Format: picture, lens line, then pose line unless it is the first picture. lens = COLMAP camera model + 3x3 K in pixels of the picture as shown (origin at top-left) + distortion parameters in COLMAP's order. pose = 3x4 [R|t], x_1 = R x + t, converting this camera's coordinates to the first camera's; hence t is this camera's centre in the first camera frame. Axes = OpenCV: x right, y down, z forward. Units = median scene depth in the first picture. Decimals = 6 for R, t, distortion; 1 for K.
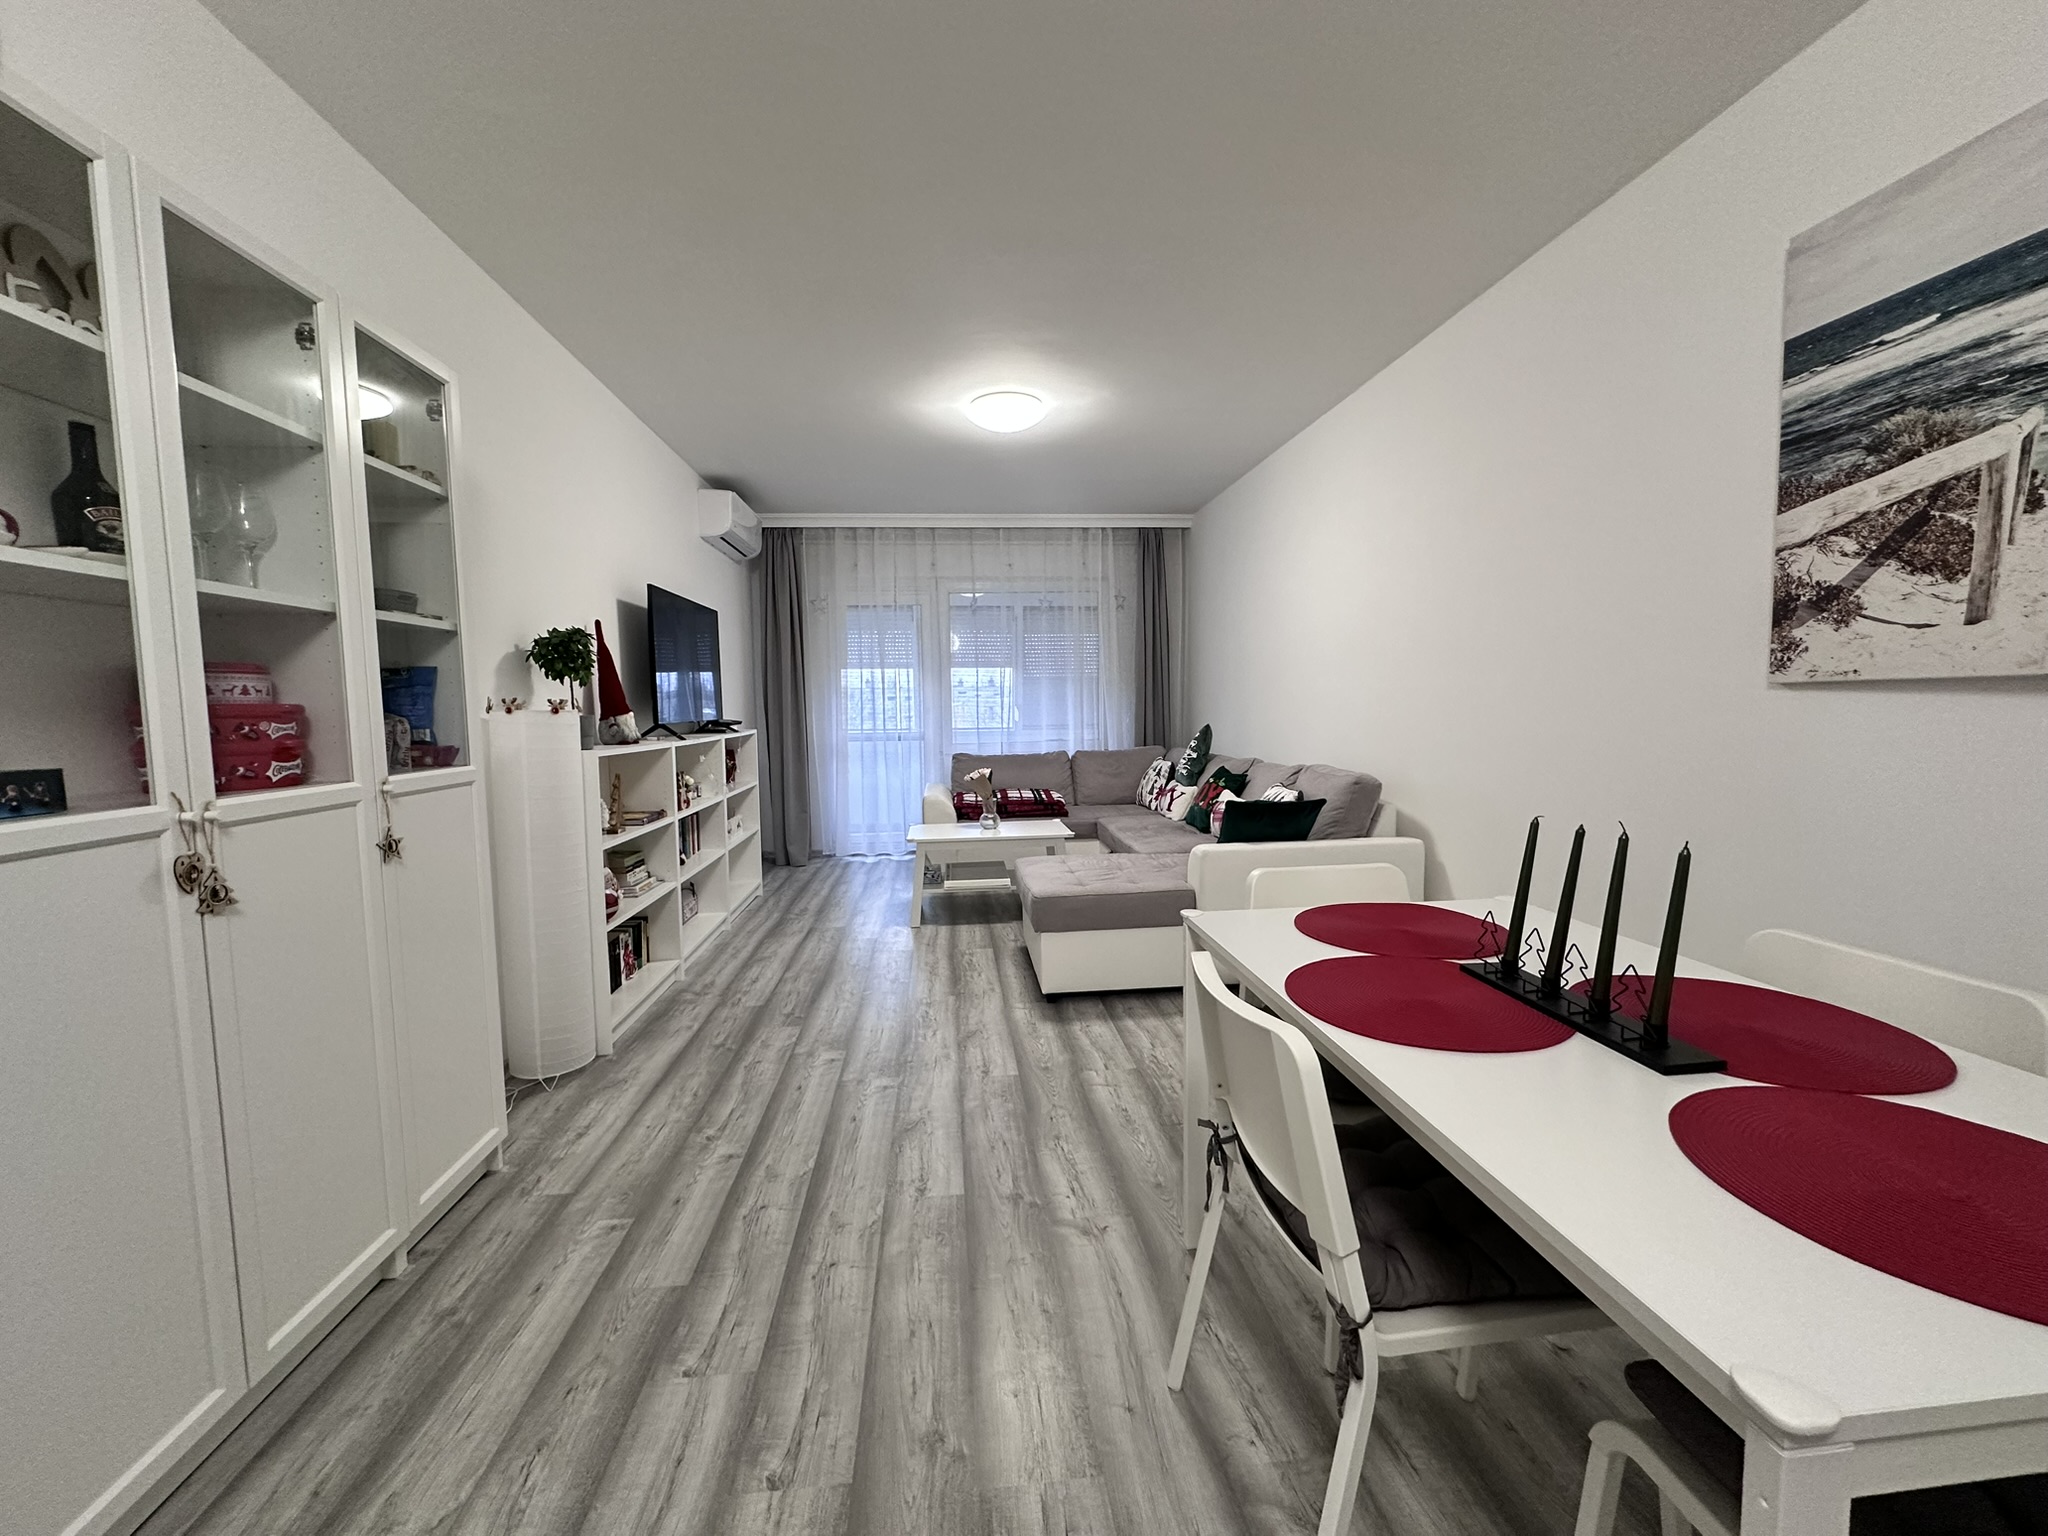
lens RADIAL K [[814.3, 0, 1018.7], [0, 814.3, 768.0], [0, 0, 1]] dist [-0.003277, 0.000190]
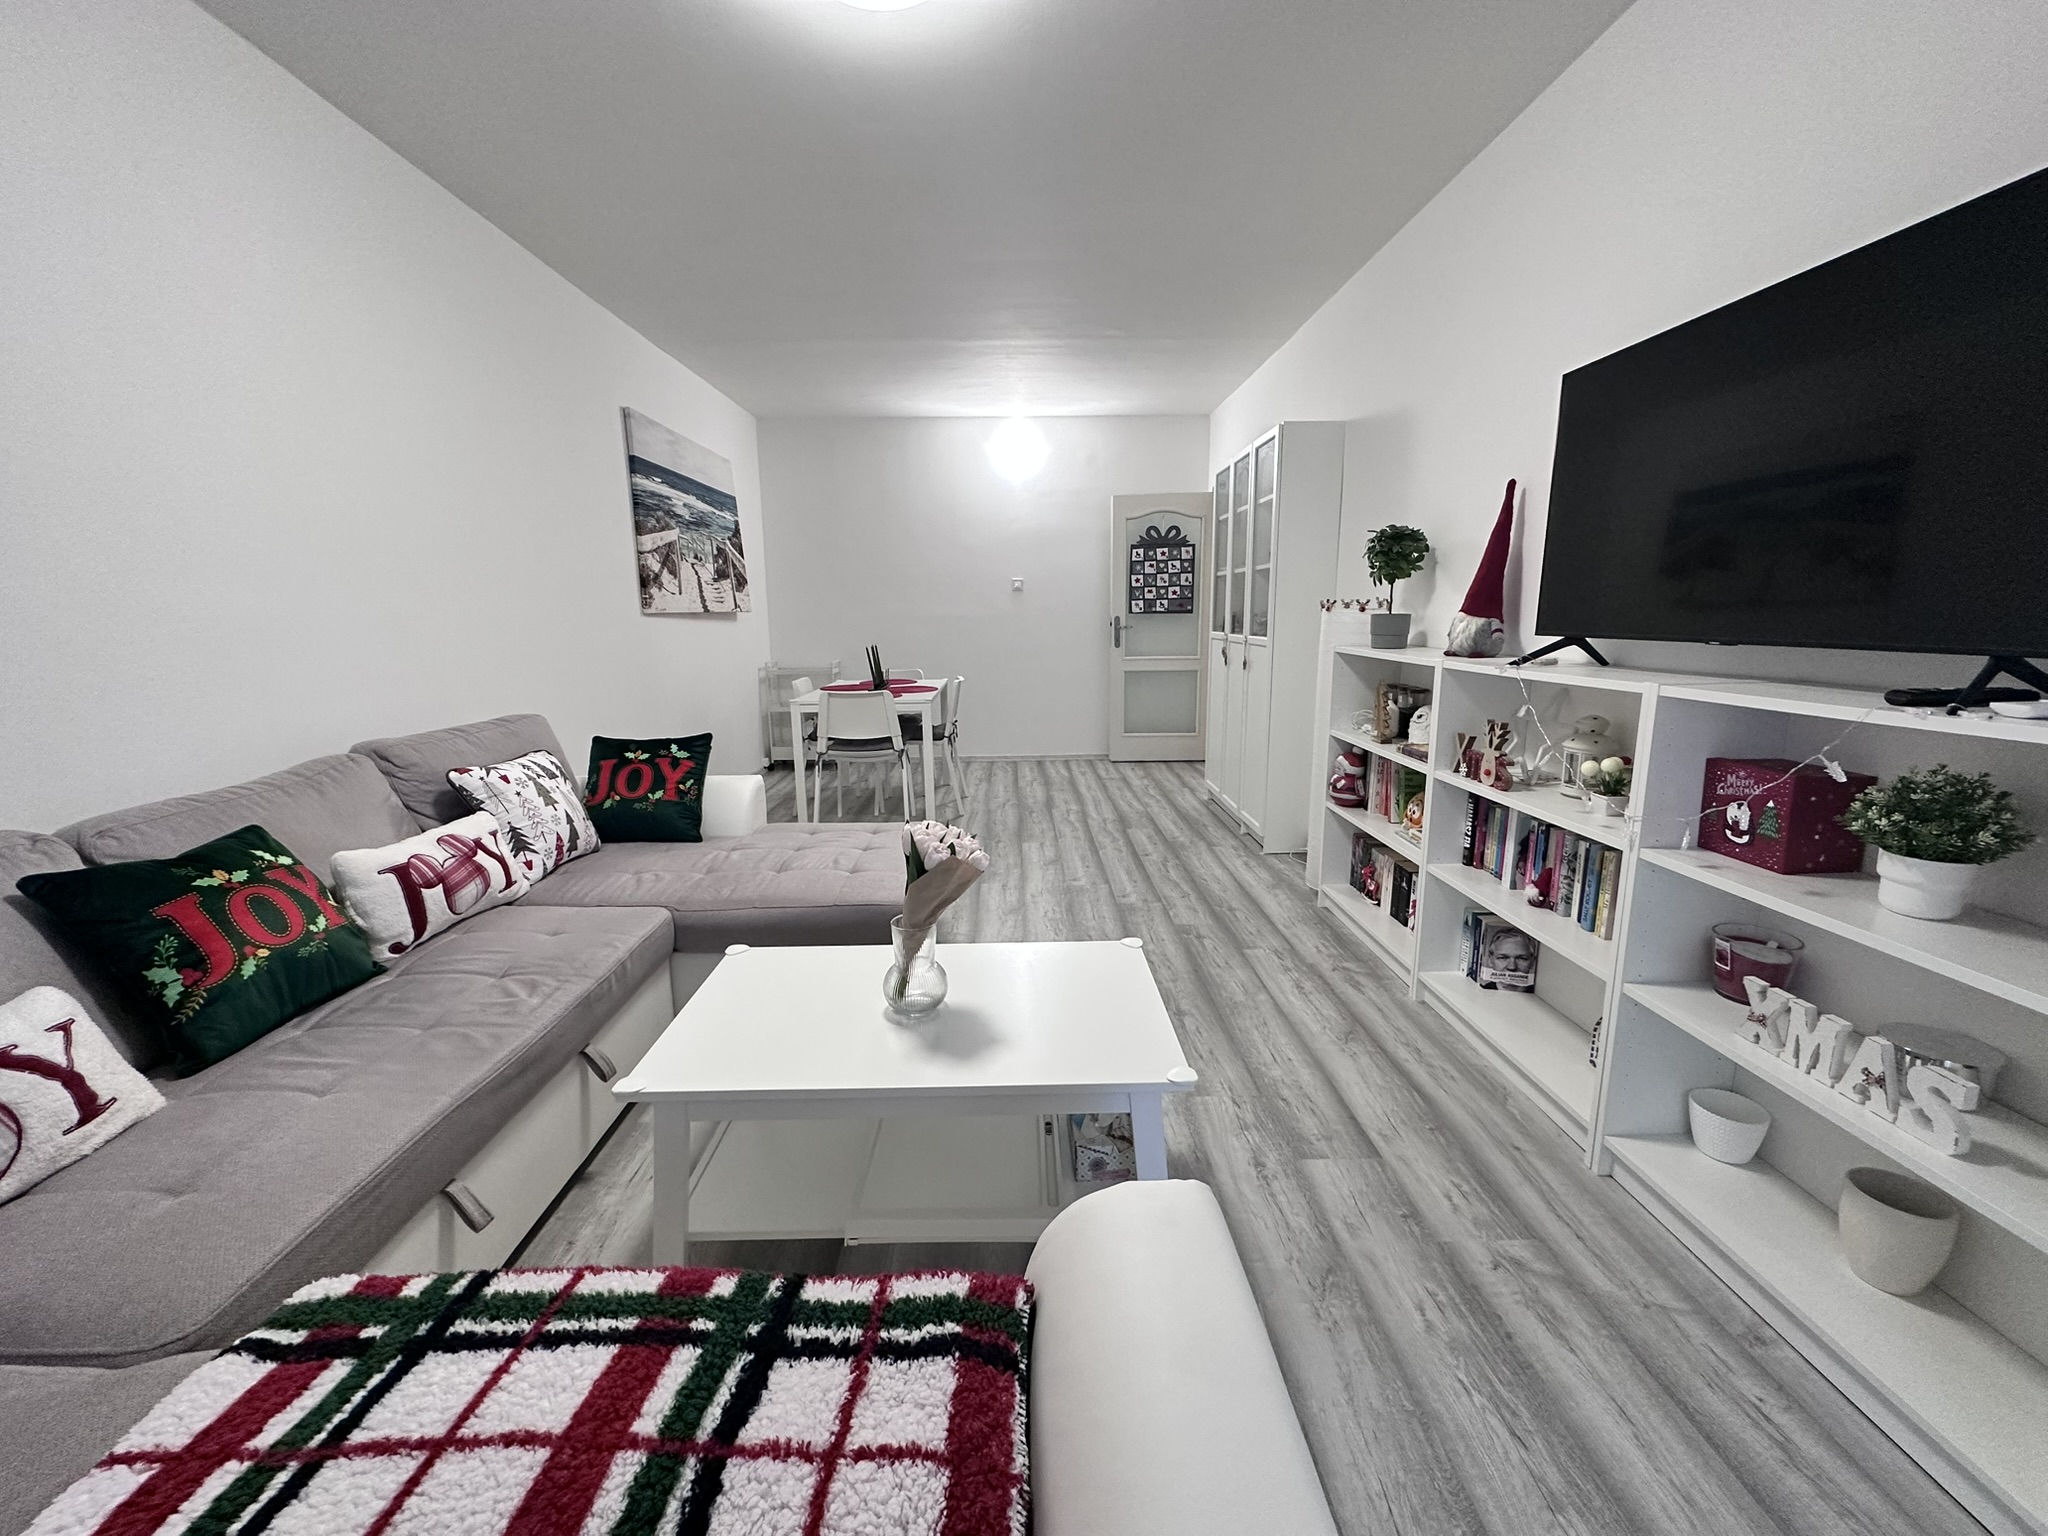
lens RADIAL K [[814.3, 0, 1021.6], [0, 814.3, 763.6], [0, 0, 1]] dist [-0.003277, 0.000190]
pose [[-0.996272, 0.012201, 0.085403, -0.150356], [0.033953, 0.965511, 0.258138, -0.141585], [-0.079308, 0.260076, -0.962326, 1.802566]]
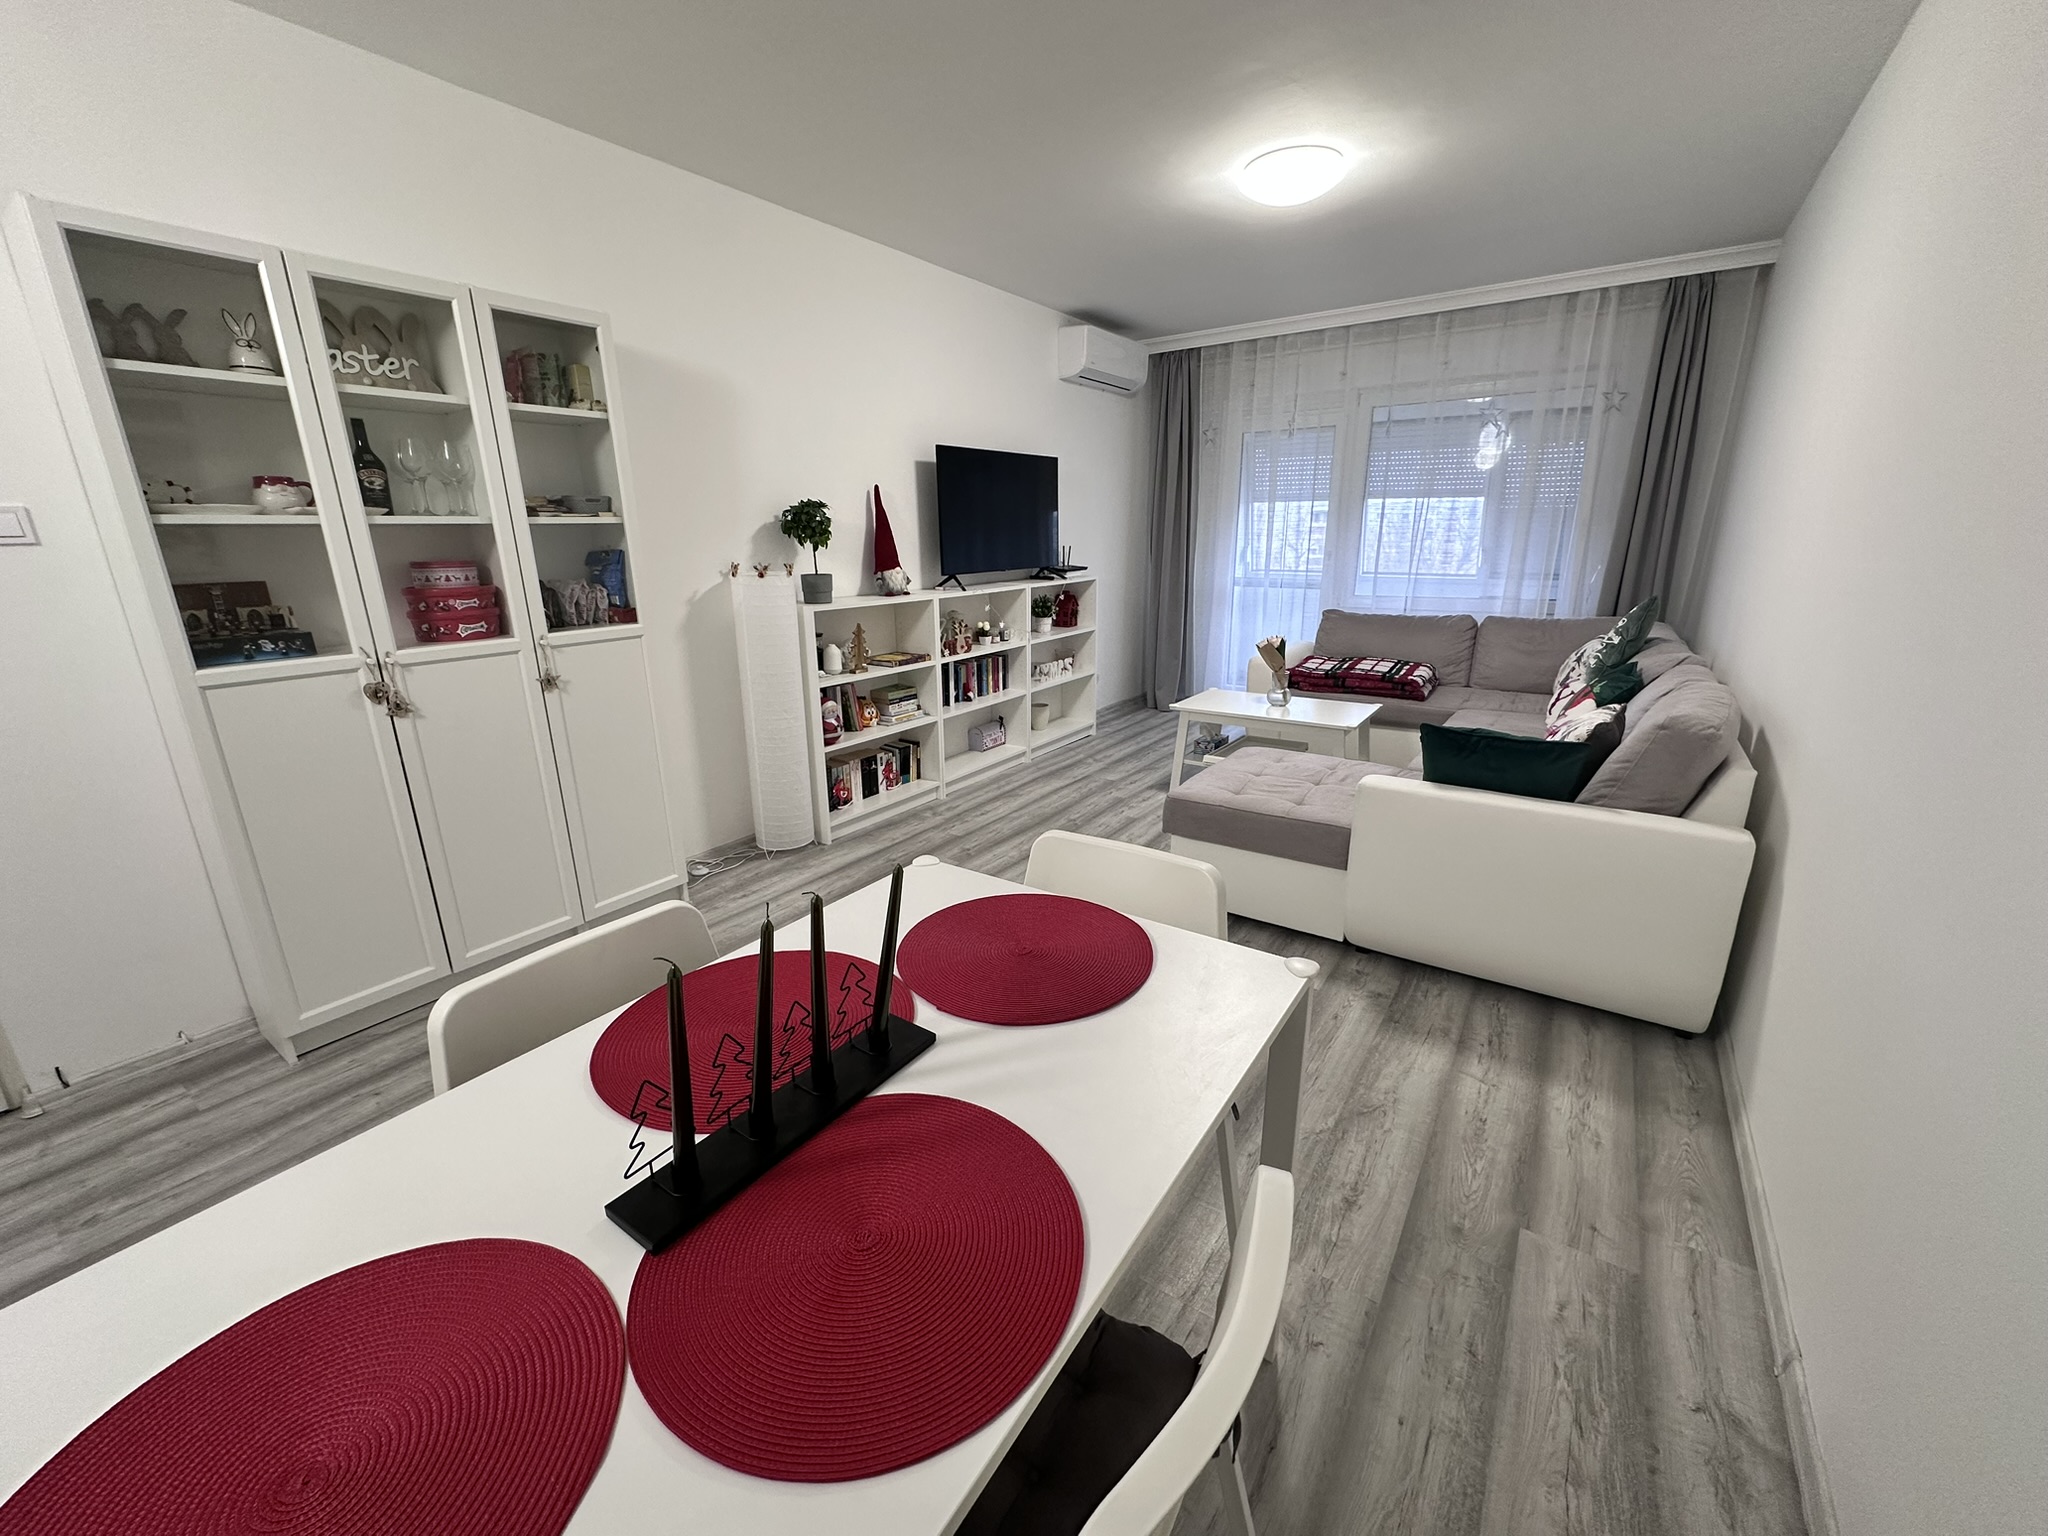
lens RADIAL K [[814.3, 0, 1018.5], [0, 814.3, 765.7], [0, 0, 1]] dist [-0.003277, 0.000190]
pose [[0.761457, 0.188701, -0.620141, 0.433025], [-0.050970, 0.971158, 0.232927, -0.074243], [0.646208, -0.145755, 0.749113, 0.207255]]
